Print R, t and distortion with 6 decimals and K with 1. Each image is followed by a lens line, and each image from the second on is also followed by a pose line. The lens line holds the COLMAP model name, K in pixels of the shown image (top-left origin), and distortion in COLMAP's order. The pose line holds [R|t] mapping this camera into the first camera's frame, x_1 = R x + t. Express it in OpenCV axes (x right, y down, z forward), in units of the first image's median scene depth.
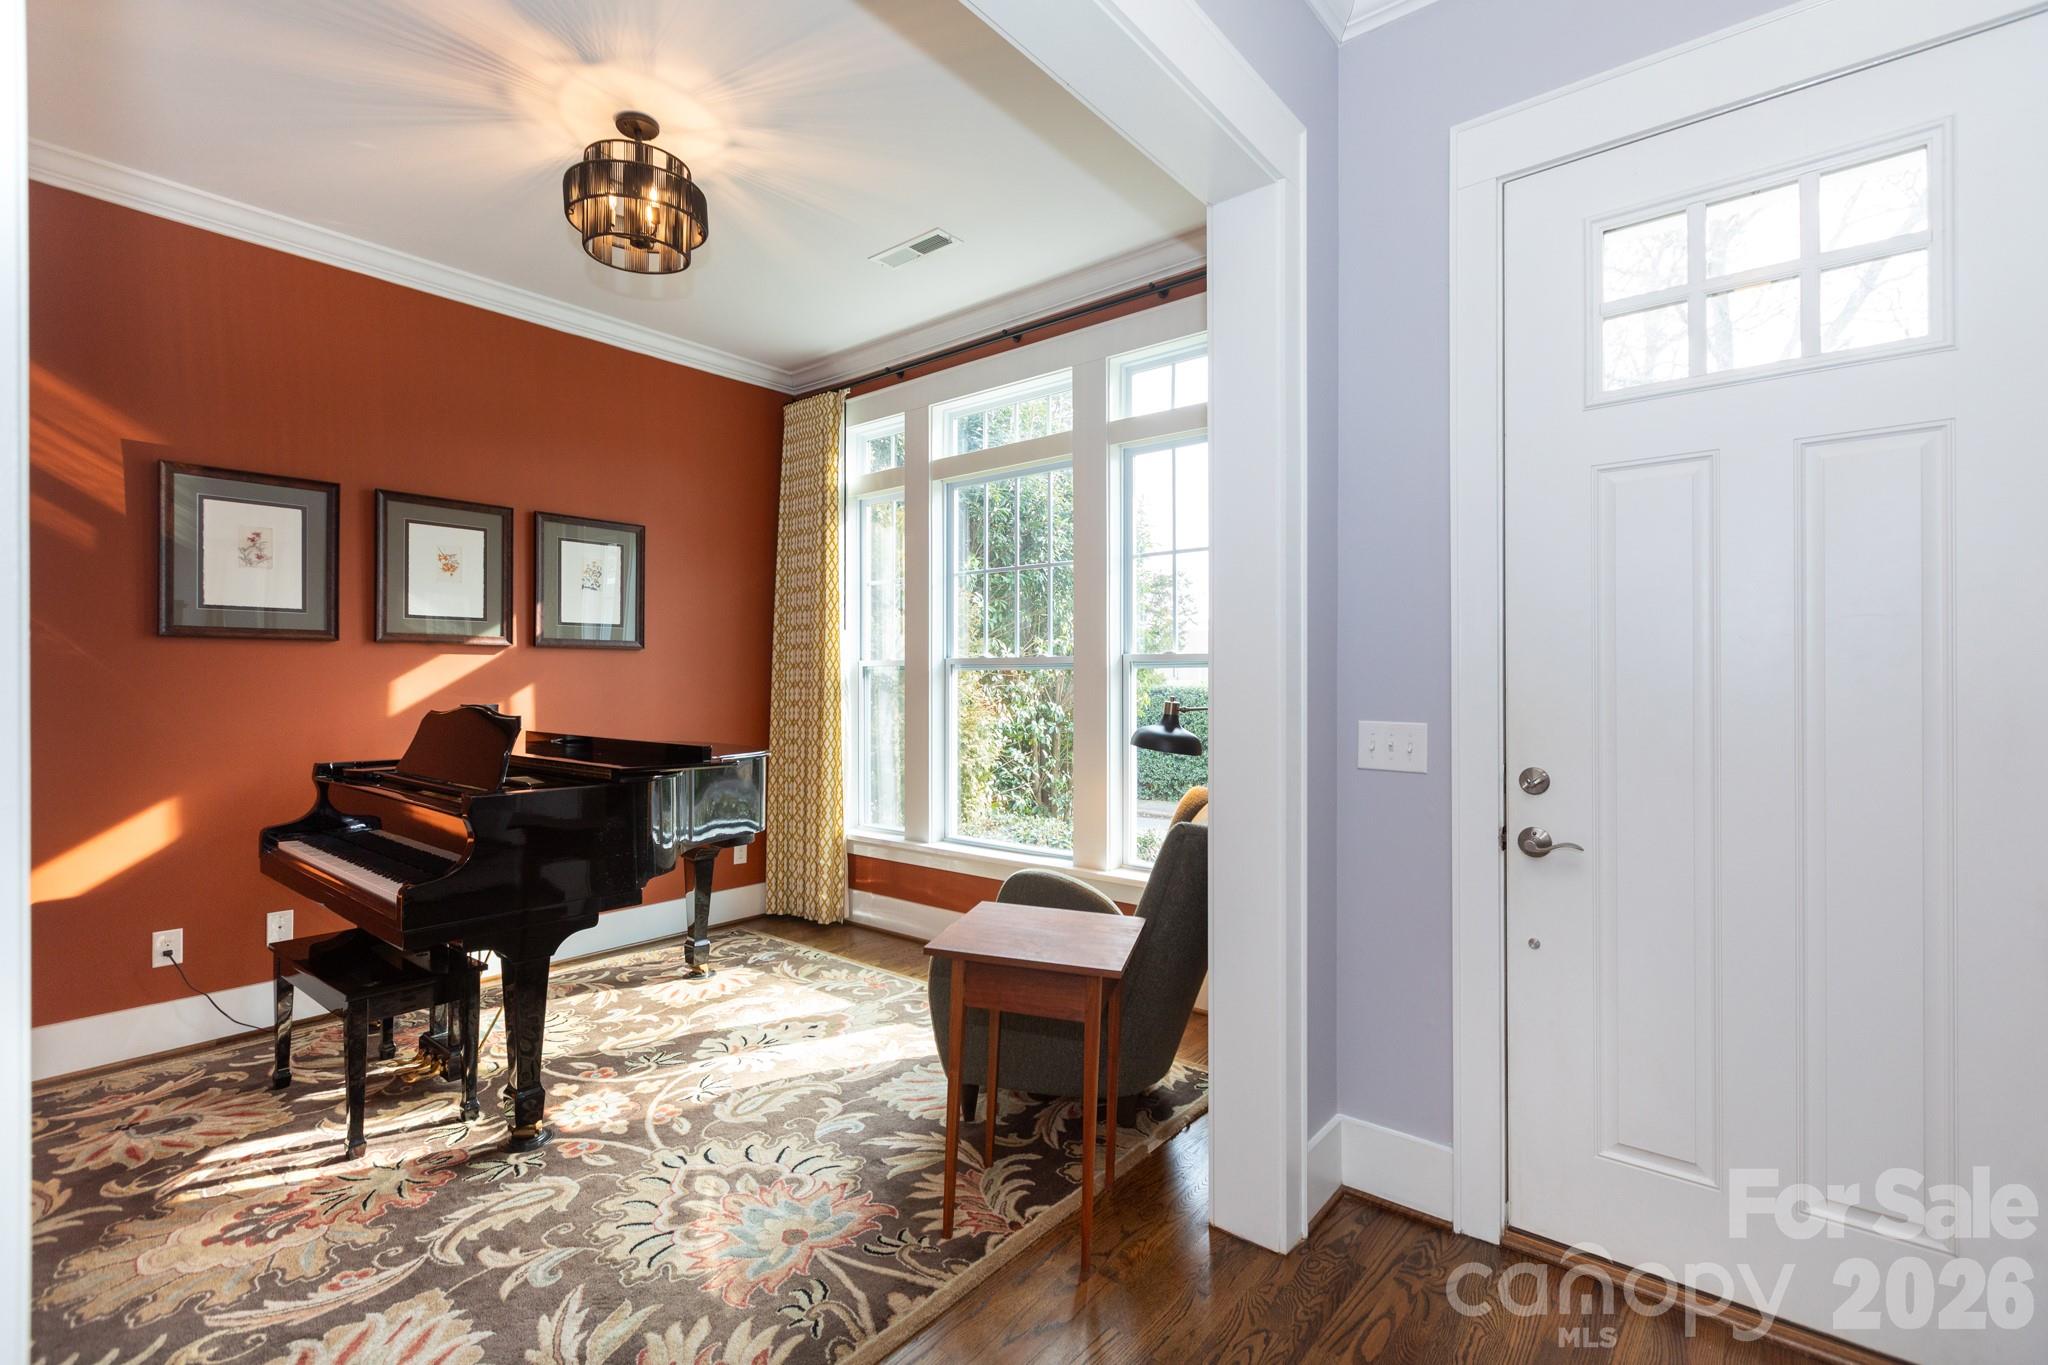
lens RADIAL K [[928.2, 0, 1038.7], [0, 928.2, 668.8], [0, 0, 1]] dist [0.001792, 0.000123]
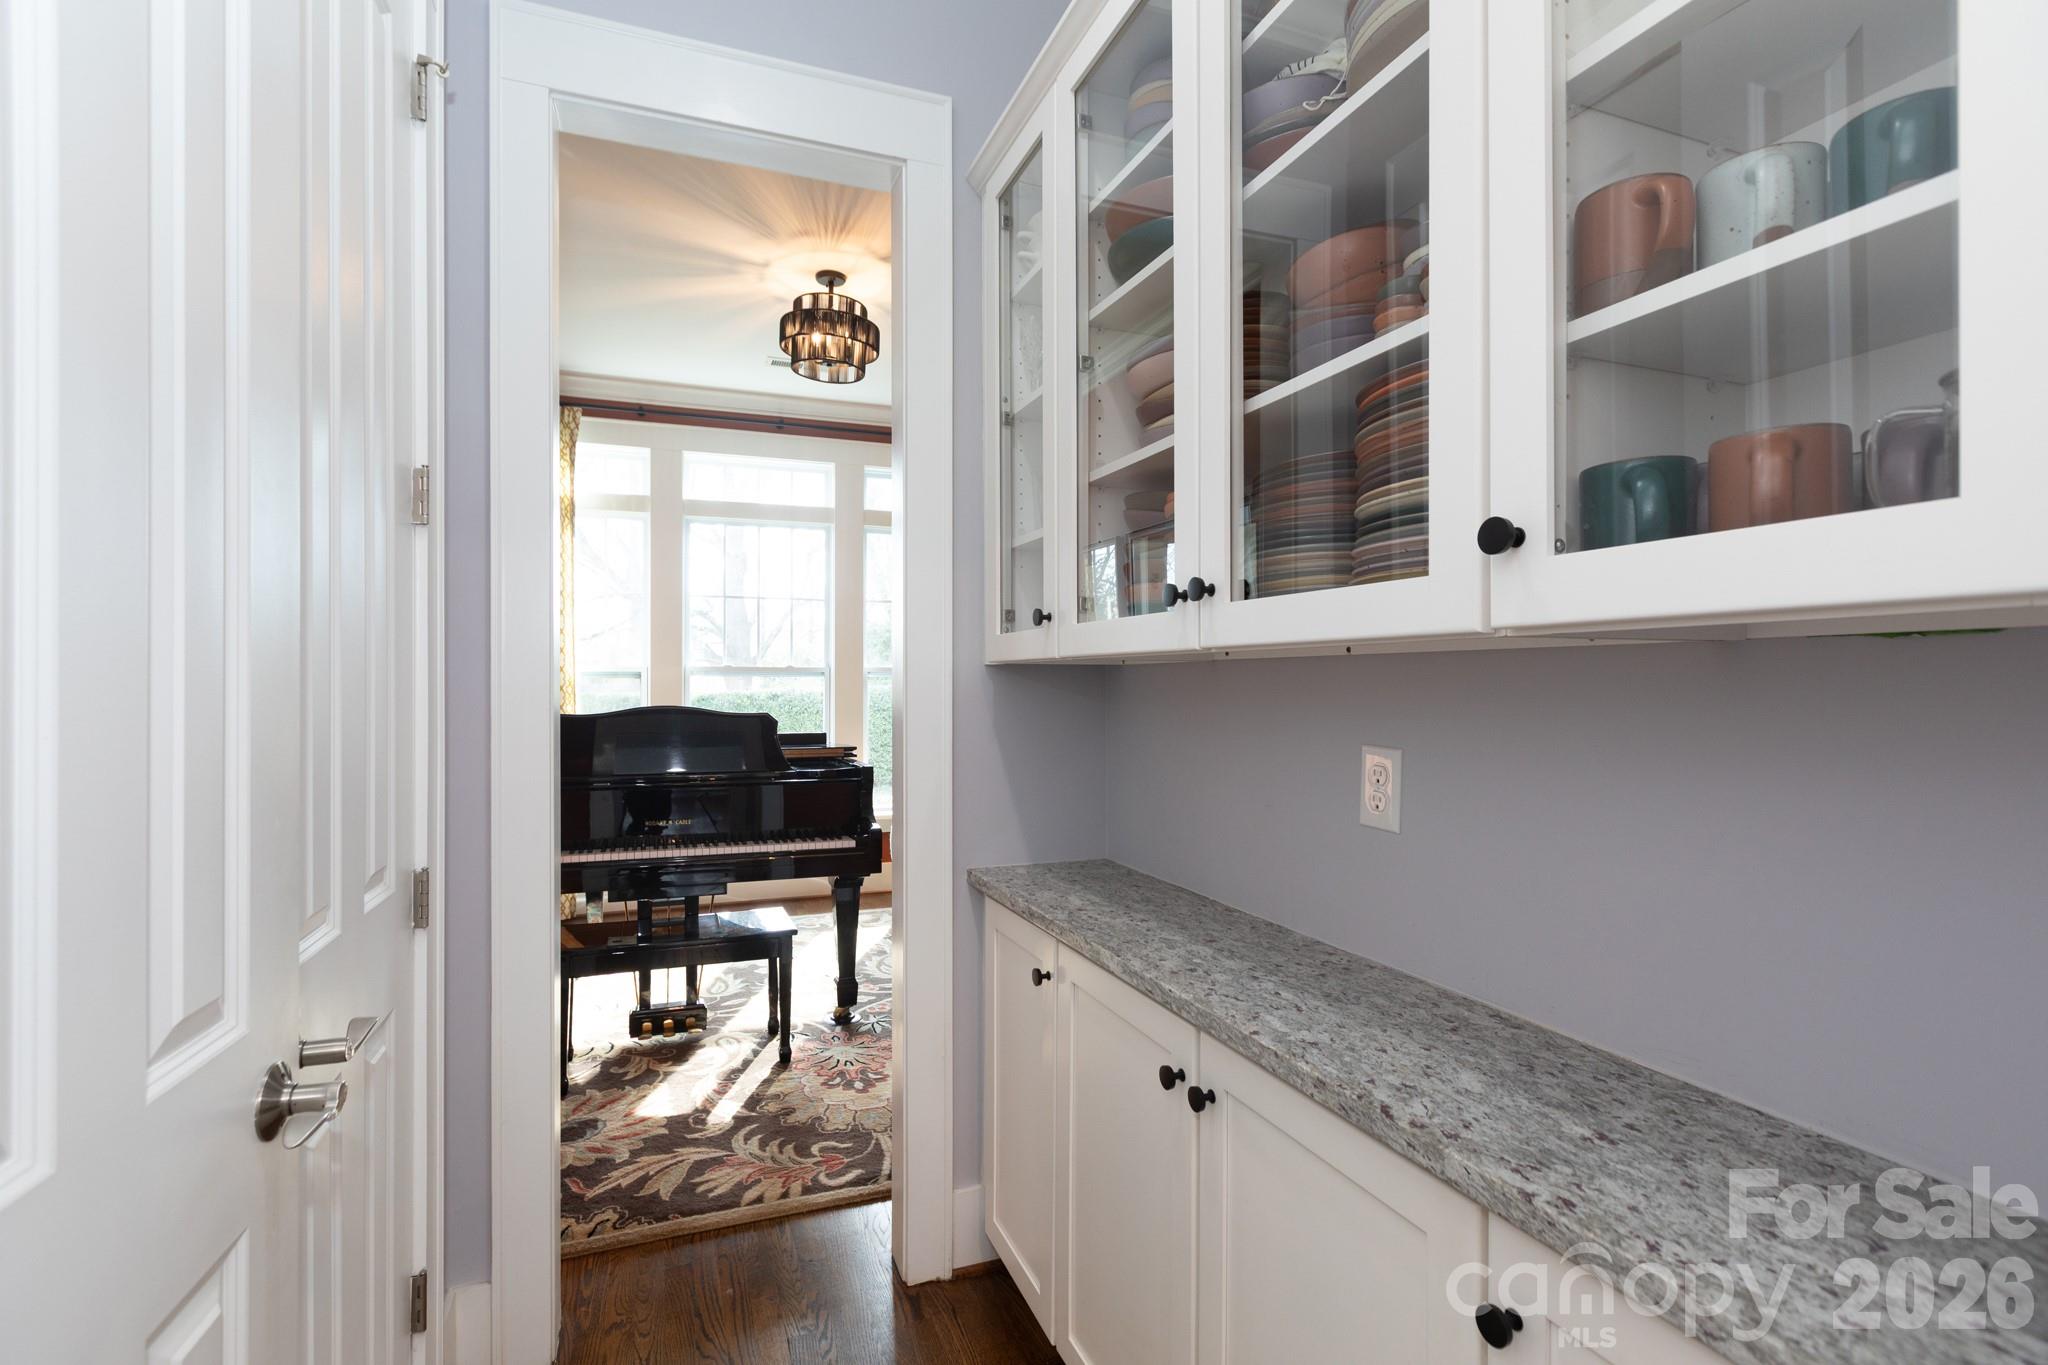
lens RADIAL K [[928.2, 0, 1038.7], [0, 928.2, 668.8], [0, 0, 1]] dist [0.001792, 0.000123]
pose [[0.472188, 0.012331, 0.881411, -1.481728], [-0.007175, 0.999923, -0.010145, 0.000602], [-0.881468, -0.001533, 0.472240, 0.089017]]
